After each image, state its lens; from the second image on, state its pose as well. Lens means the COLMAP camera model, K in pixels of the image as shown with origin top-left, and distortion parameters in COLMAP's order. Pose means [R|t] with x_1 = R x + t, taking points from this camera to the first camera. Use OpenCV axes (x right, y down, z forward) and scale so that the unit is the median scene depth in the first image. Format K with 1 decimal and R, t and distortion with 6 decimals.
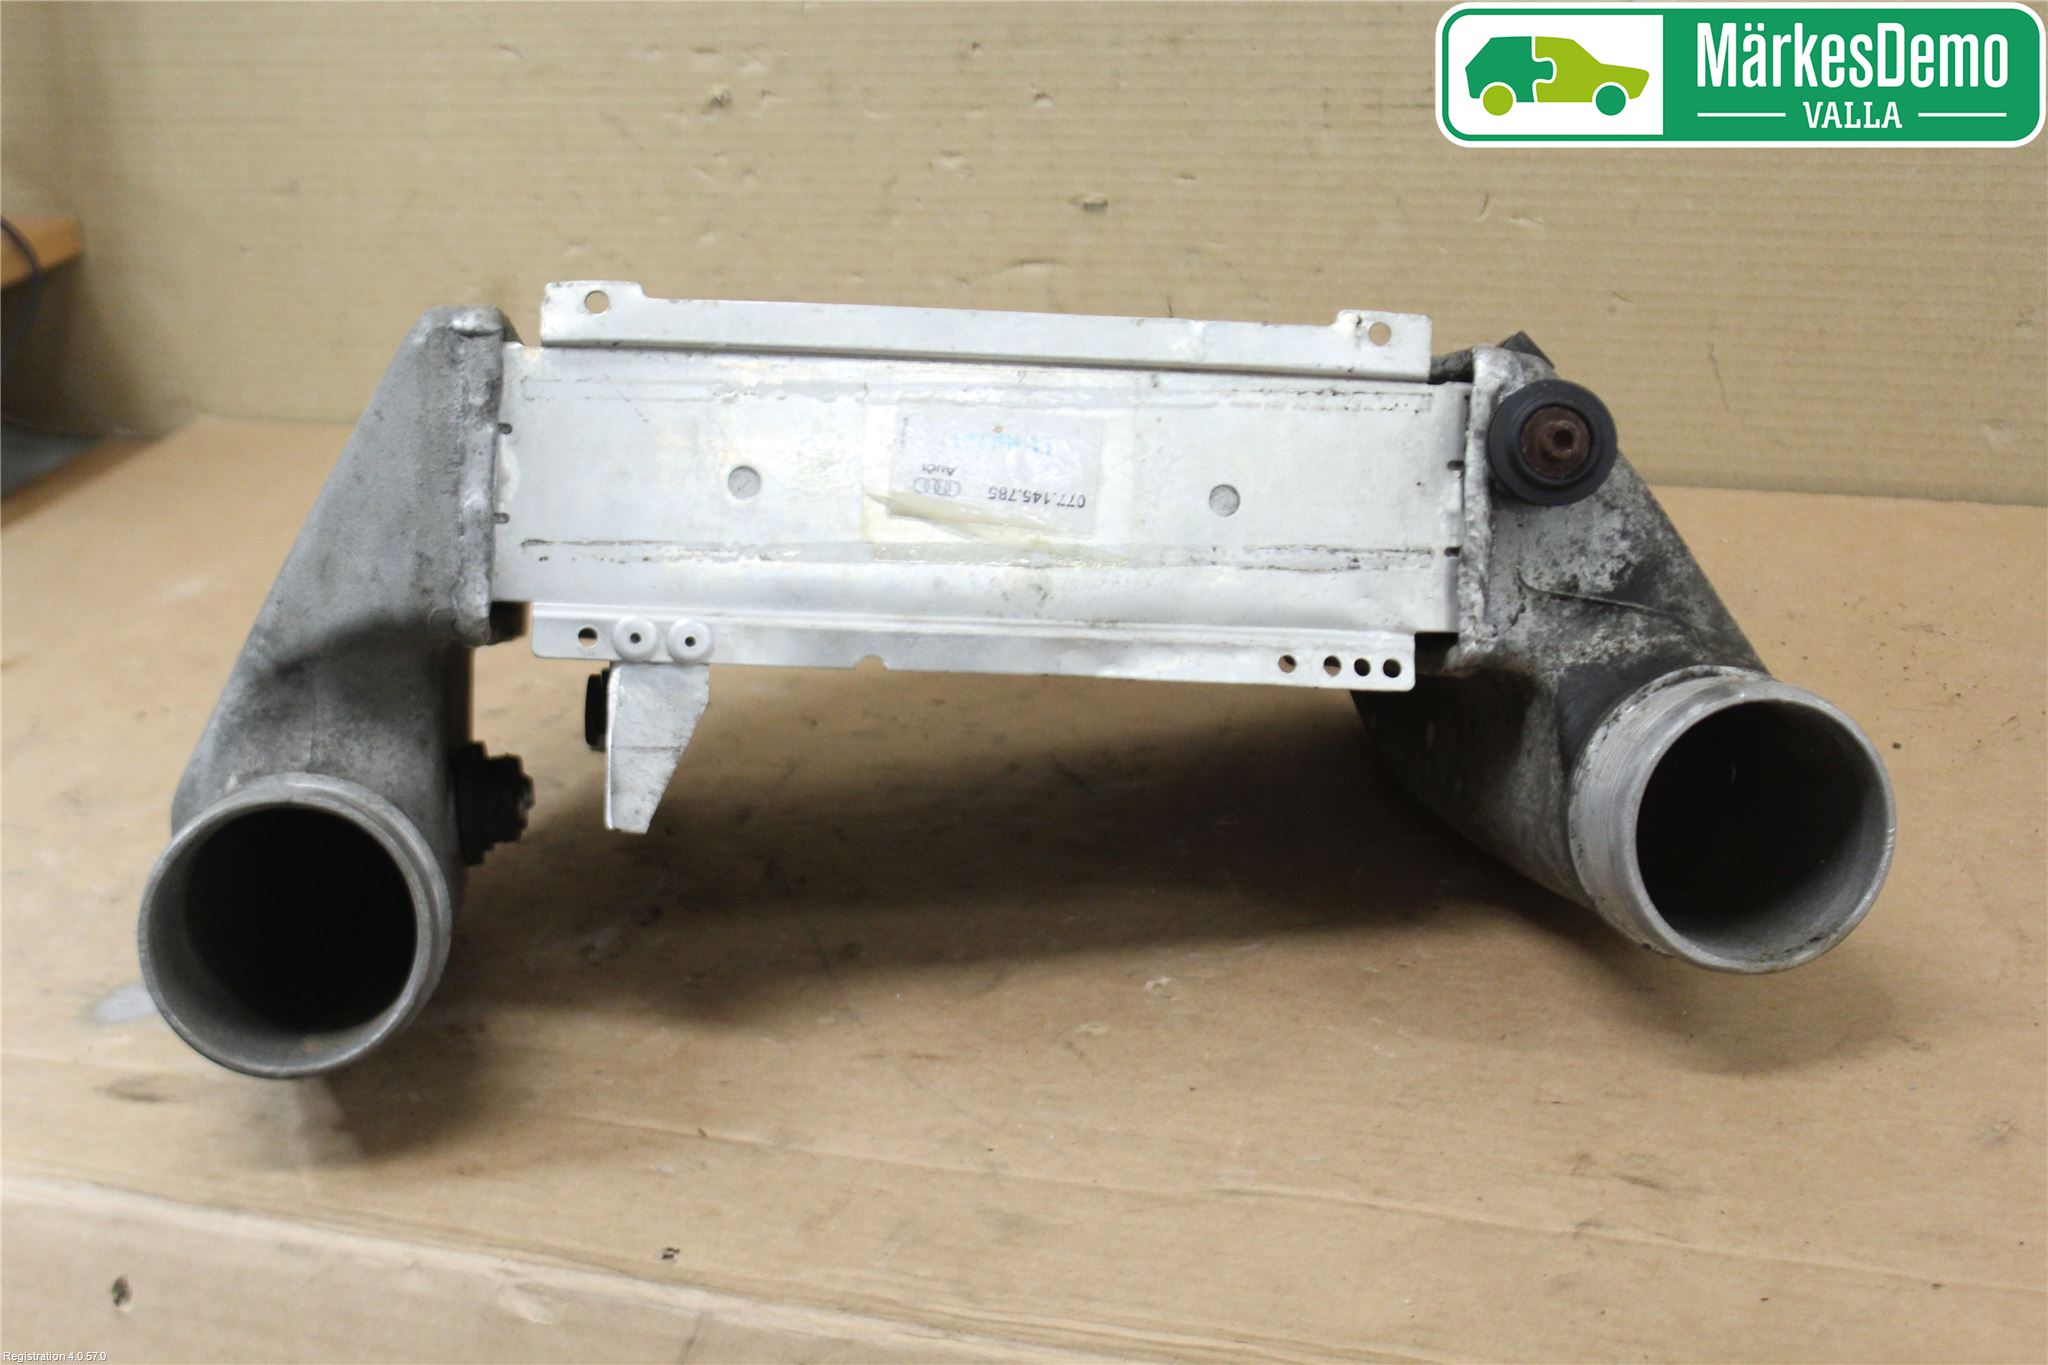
lens RADIAL K [[3068.7, 0, 1012.4], [0, 3068.7, 685.9], [0, 0, 1]] dist [-0.011261, 0.000000]
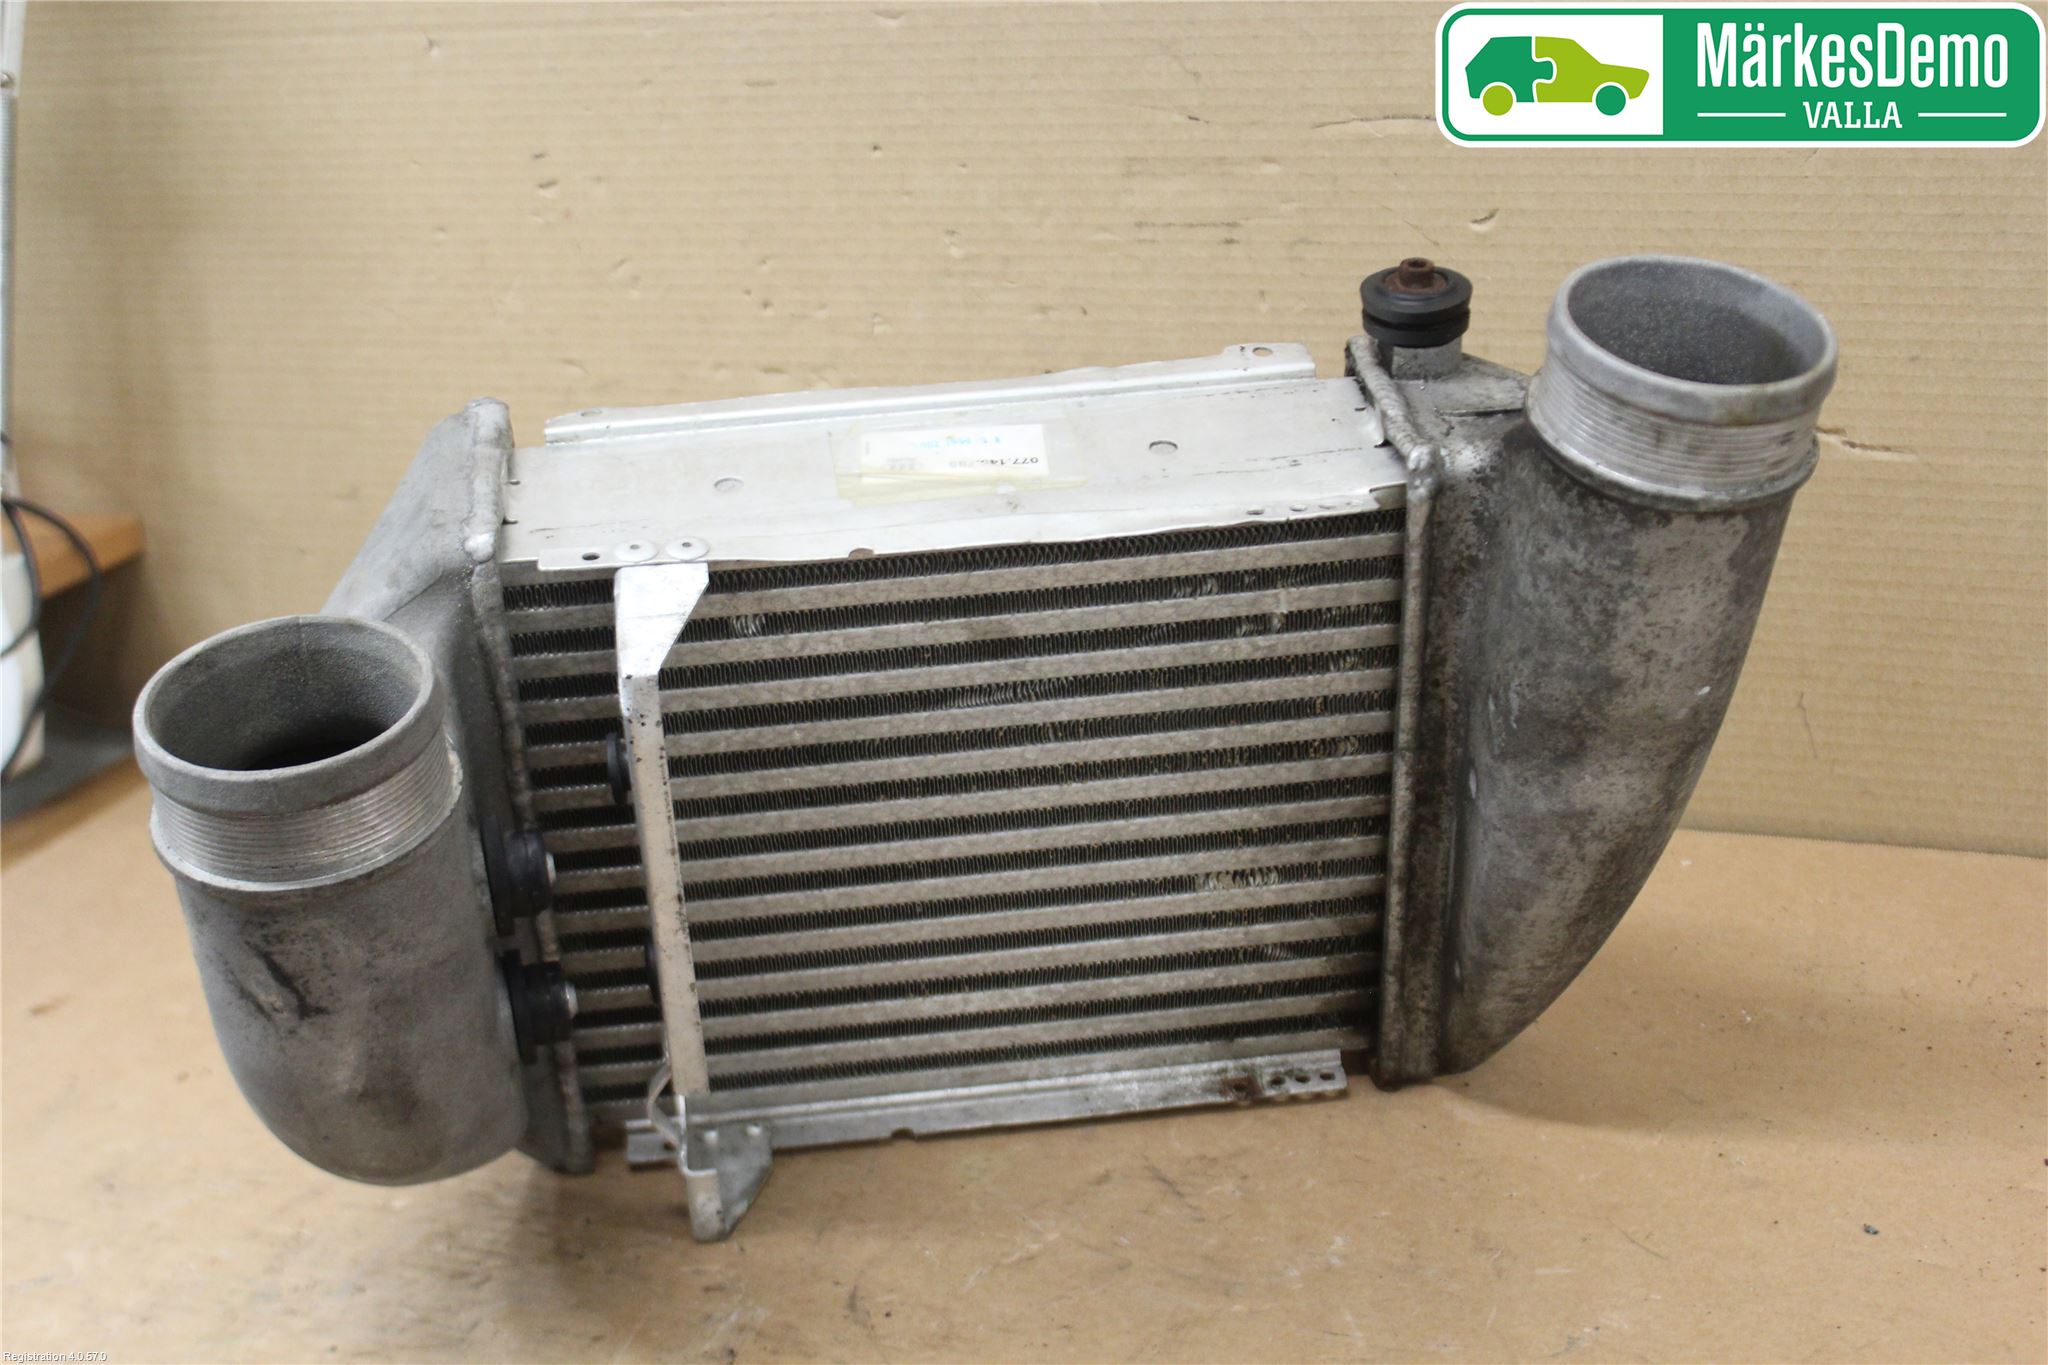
lens RADIAL K [[2747.1, 0, 1012.4], [0, 2747.1, 679.6], [0, 0, 1]] dist [-0.044130, 0.000000]
pose [[0.999886, 0.012211, 0.008843, -0.031594], [-0.011699, 0.998370, -0.055855, -0.063344], [-0.009511, 0.055746, 0.998400, 0.127840]]
